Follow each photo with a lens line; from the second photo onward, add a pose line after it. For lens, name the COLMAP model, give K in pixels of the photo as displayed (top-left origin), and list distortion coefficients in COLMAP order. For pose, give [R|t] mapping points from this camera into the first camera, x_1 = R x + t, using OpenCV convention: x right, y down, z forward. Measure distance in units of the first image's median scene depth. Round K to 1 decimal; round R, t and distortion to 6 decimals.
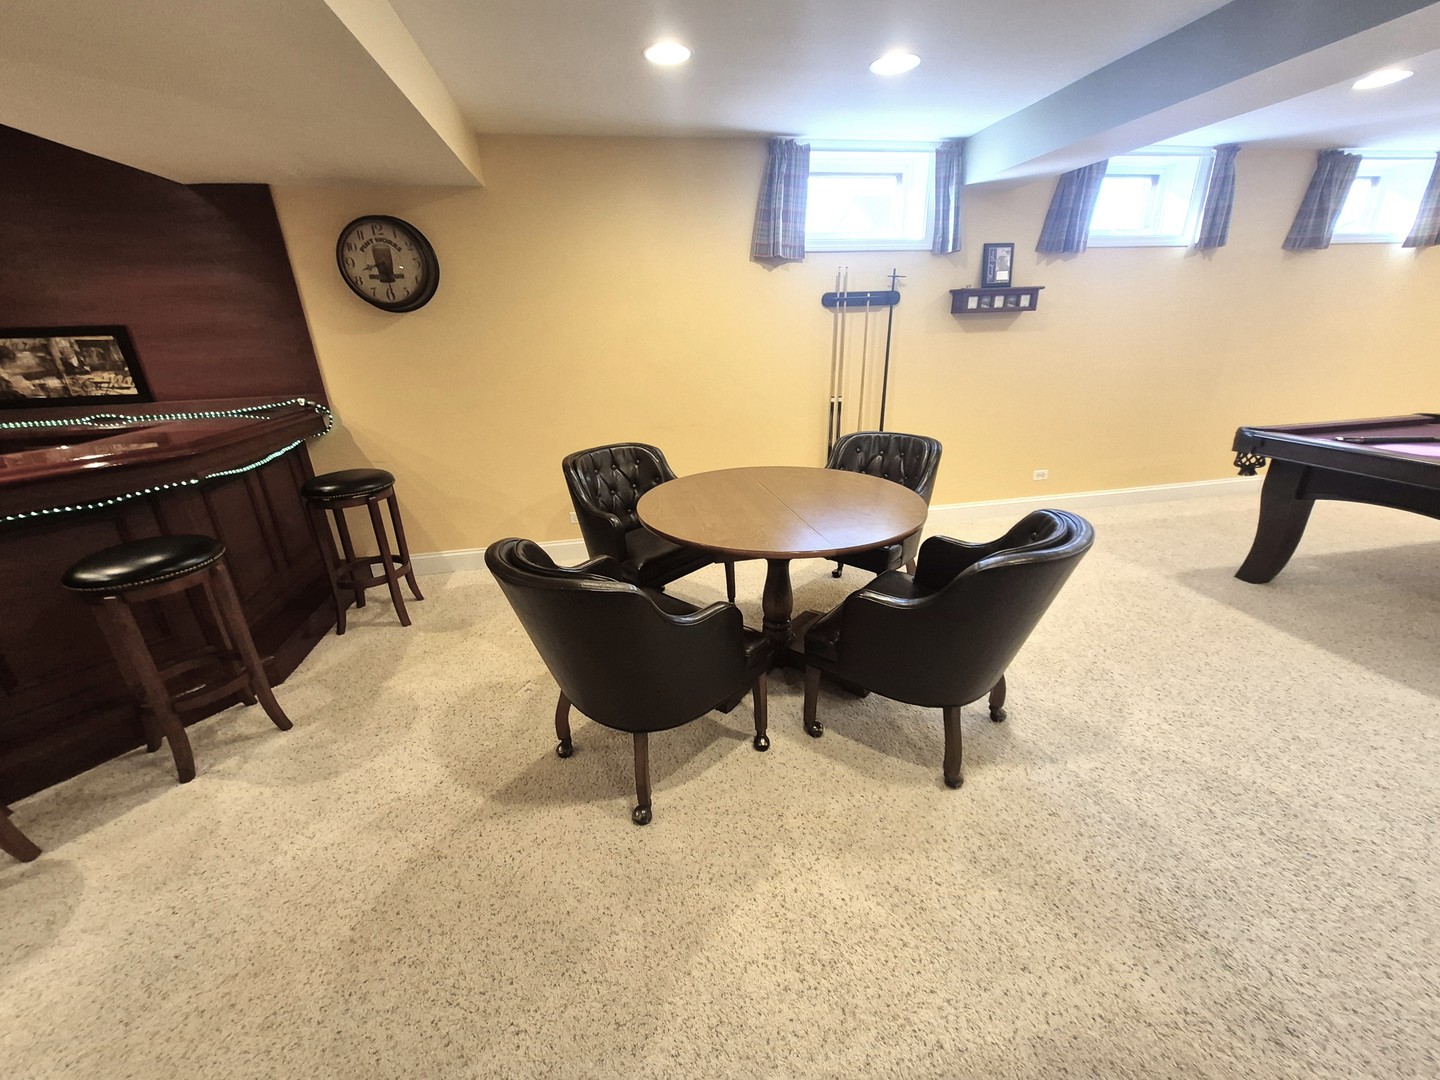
lens RADIAL K [[564.3, 0, 714.3], [0, 564.3, 540.9], [0, 0, 1]] dist [0.005052, -0.000766]
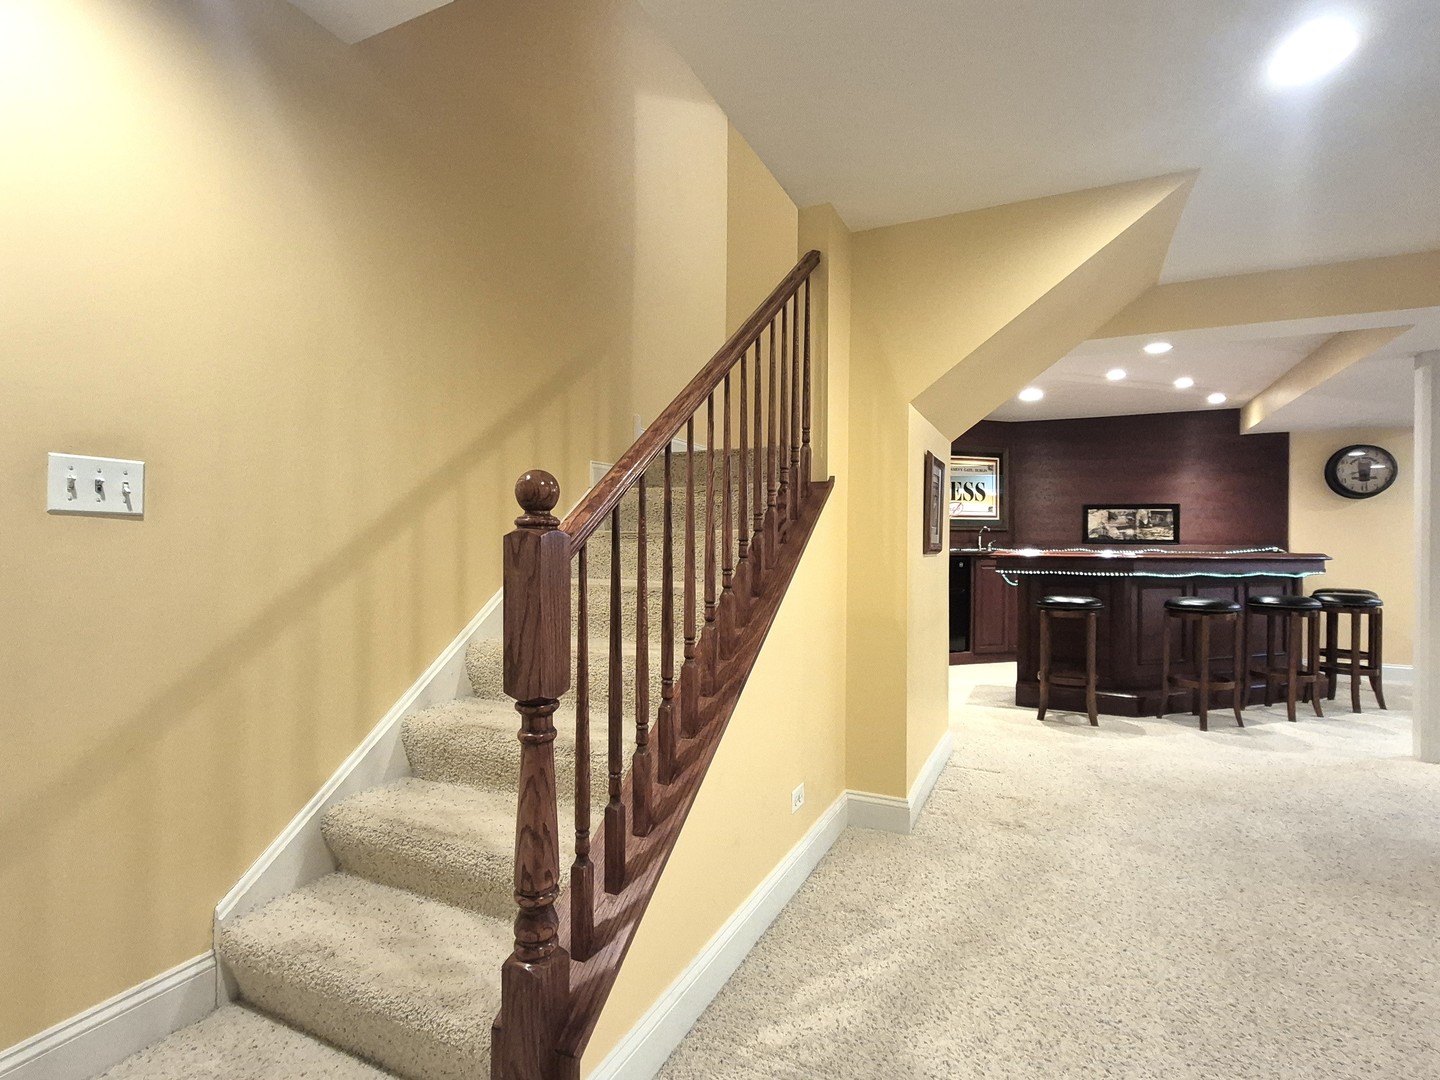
lens RADIAL K [[709.2, 0, 716.0], [0, 709.2, 542.7], [0, 0, 1]] dist [0.008827, -0.002059]
pose [[0.805648, 0.040770, -0.590990, -0.800565], [-0.242363, 0.933000, -0.266030, 0.657631], [0.540548, 0.357560, 0.761550, -1.403779]]
